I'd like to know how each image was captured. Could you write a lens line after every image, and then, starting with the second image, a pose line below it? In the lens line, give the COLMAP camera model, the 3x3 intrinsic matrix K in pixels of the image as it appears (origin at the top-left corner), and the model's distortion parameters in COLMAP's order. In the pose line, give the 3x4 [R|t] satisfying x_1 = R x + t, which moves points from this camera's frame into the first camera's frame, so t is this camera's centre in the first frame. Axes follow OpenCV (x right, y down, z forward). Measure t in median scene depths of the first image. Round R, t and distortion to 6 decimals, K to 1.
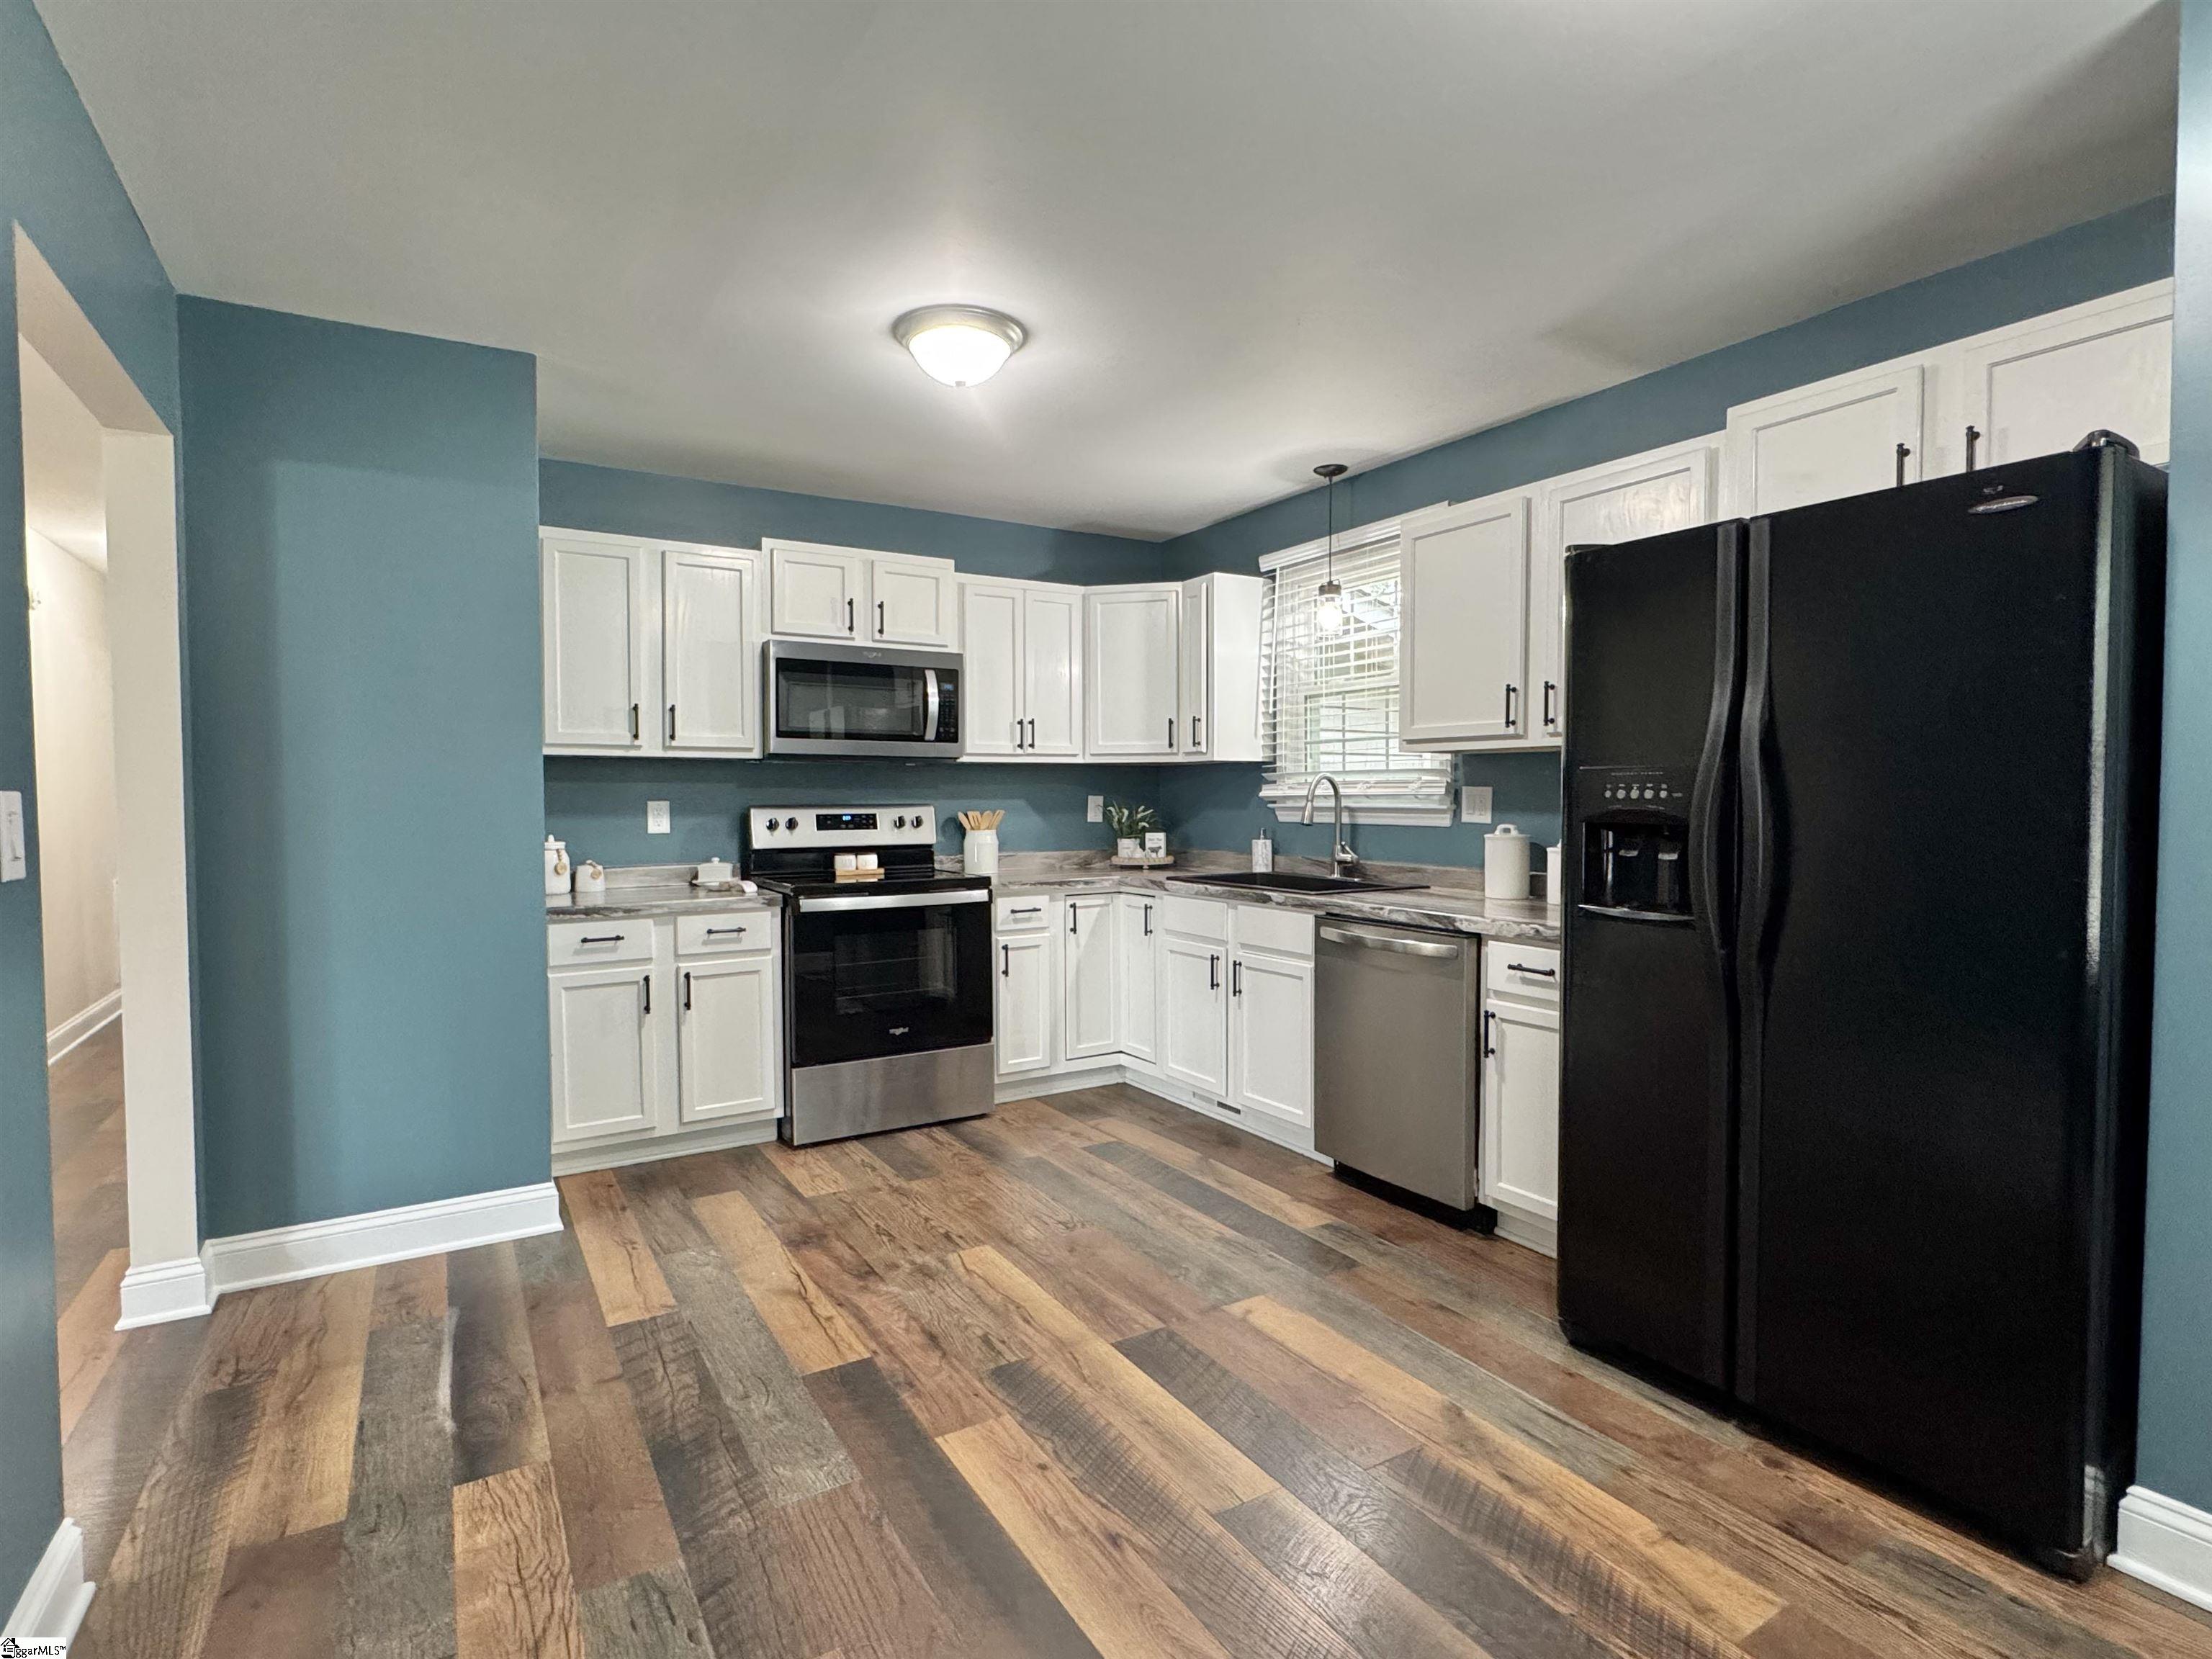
lens RADIAL K [[1097.8, 0, 1106.0], [0, 1097.8, 829.5], [0, 0, 1]] dist [-0.001386, 0.000315]
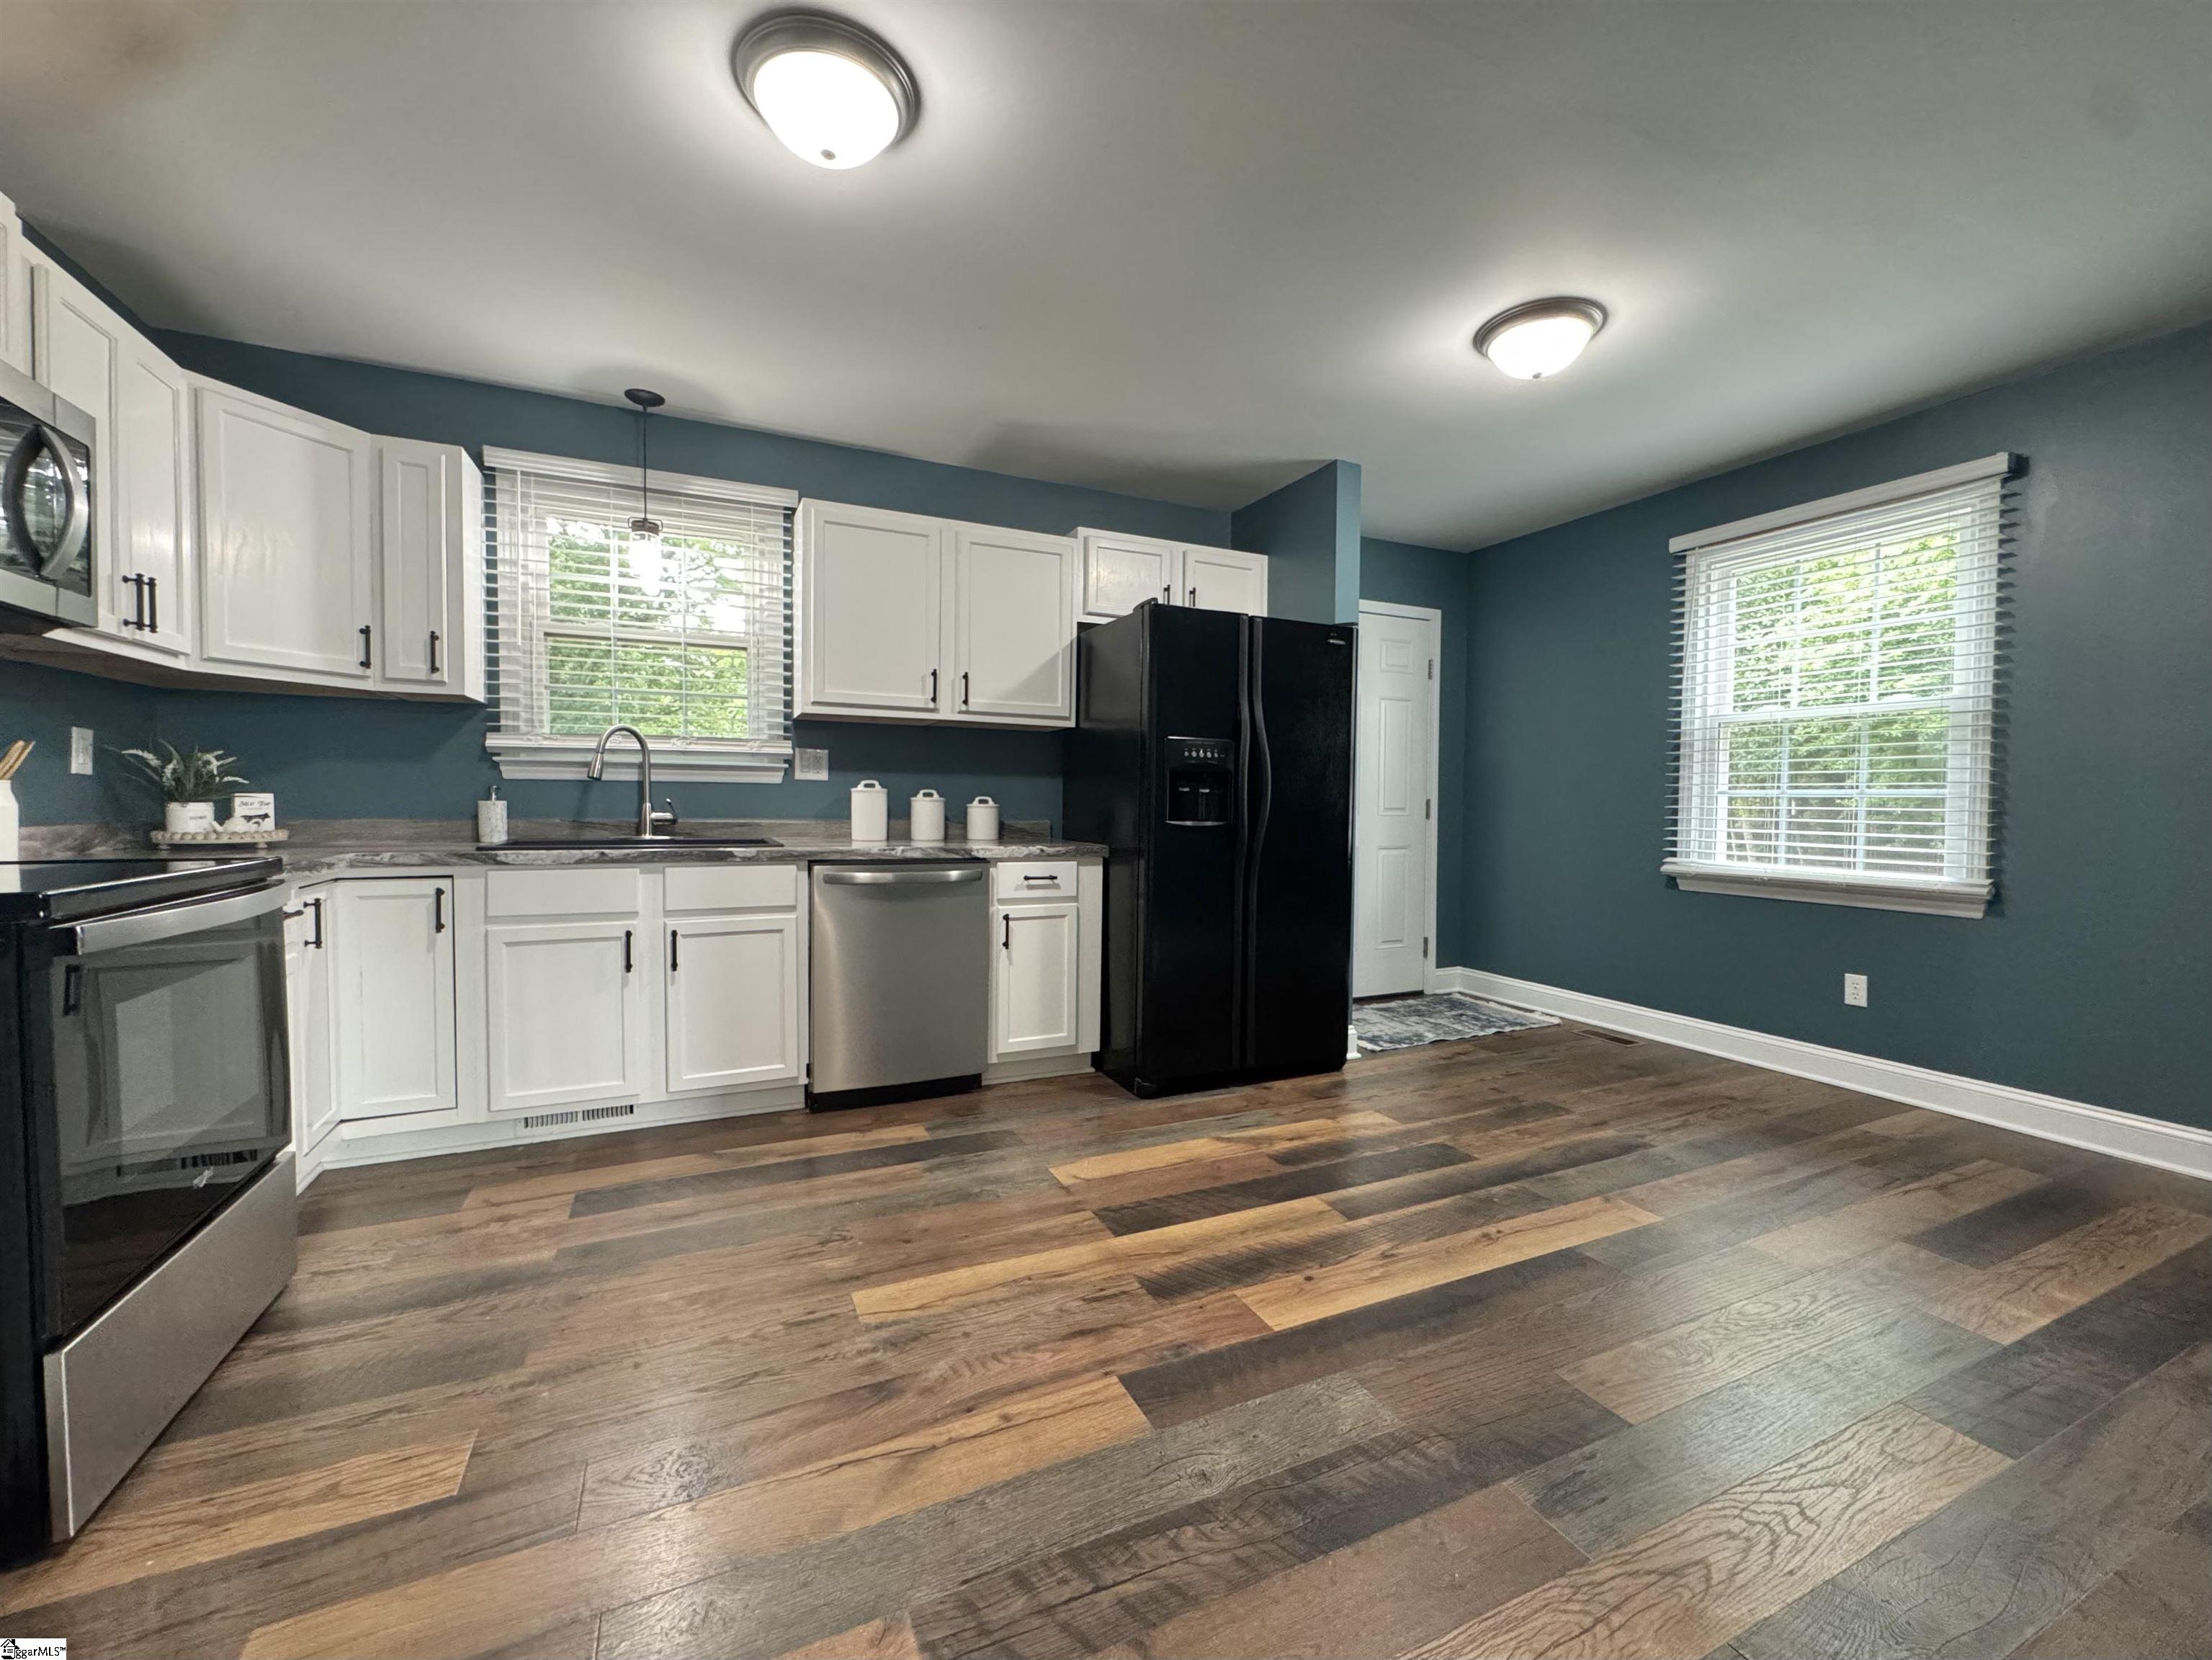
lens RADIAL K [[893.4, 0, 1106.0], [0, 893.4, 830.0], [0, 0, 1]] dist [-0.002999, -0.000237]
pose [[0.115571, -0.028580, 0.992888, -0.517836], [0.019957, 0.999451, 0.026446, 0.025735], [-0.993099, 0.016759, 0.116078, 0.540932]]
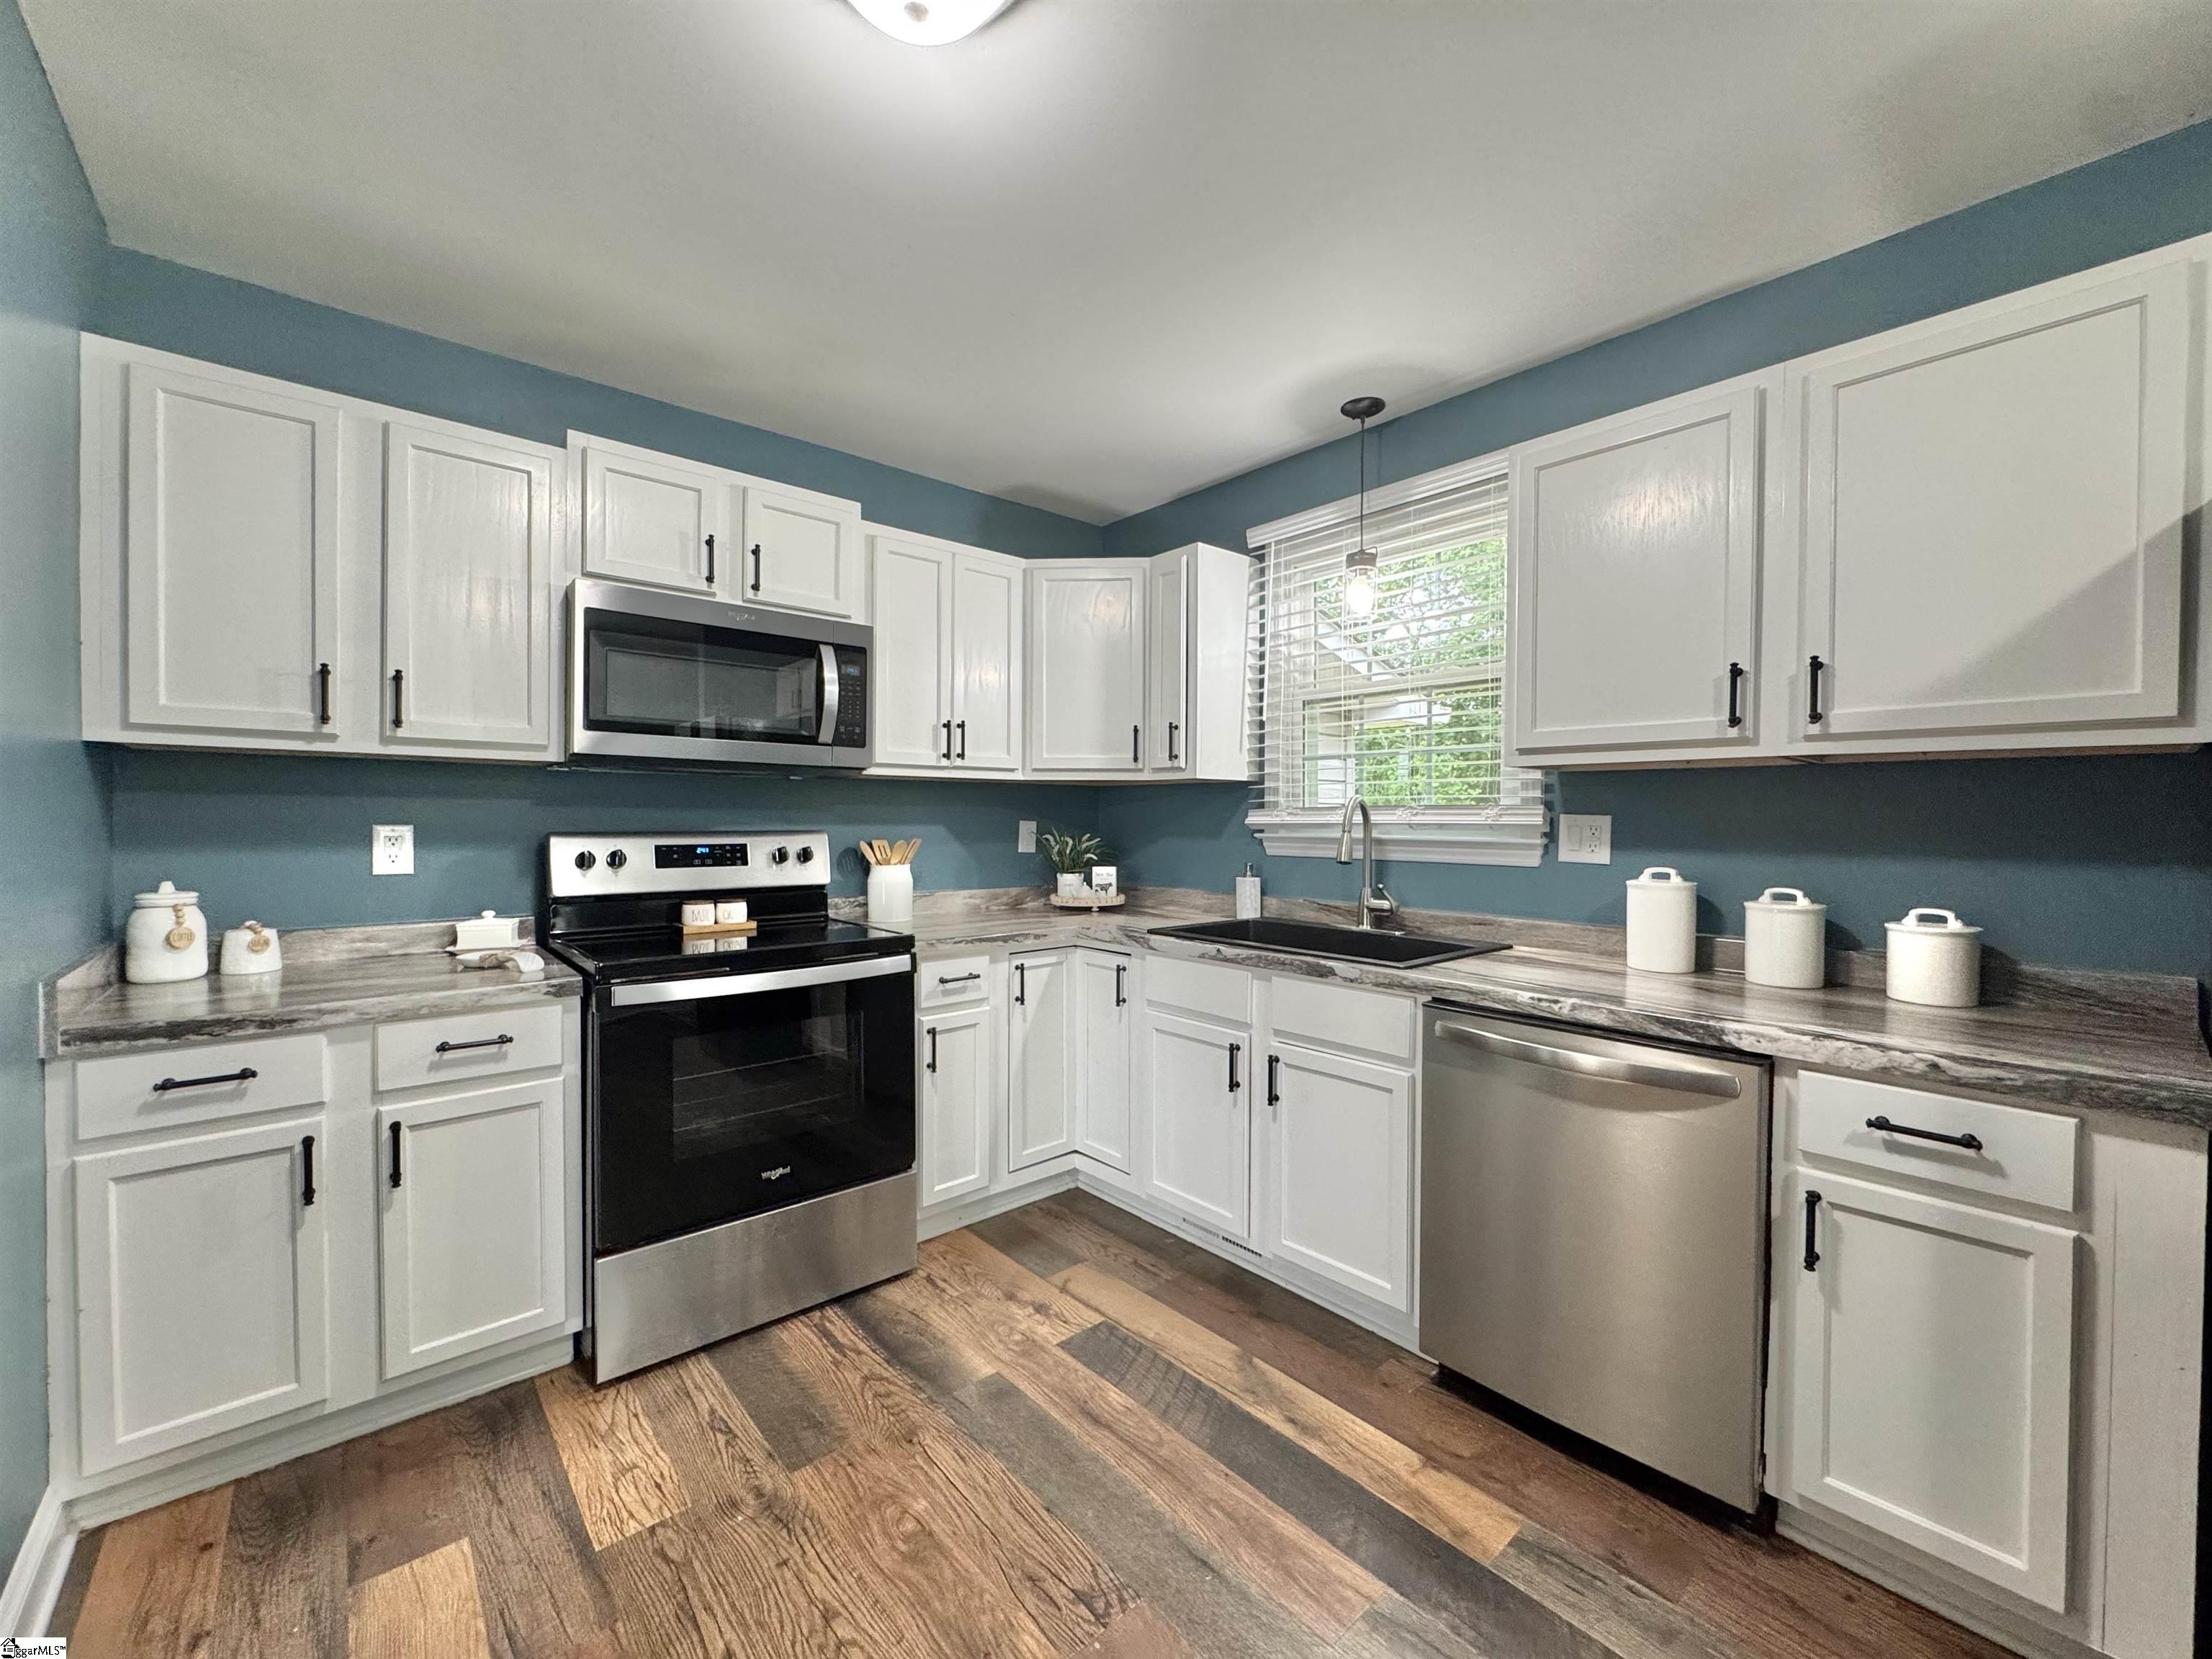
lens RADIAL K [[884.0, 0, 1106.0], [0, 884.0, 829.5], [0, 0, 1]] dist [-0.001448, -0.000201]
pose [[0.985776, 0.006619, 0.167935, -0.080903], [-0.003427, 0.999808, -0.019288, -0.014894], [-0.168030, 0.018438, 0.985609, 0.424038]]
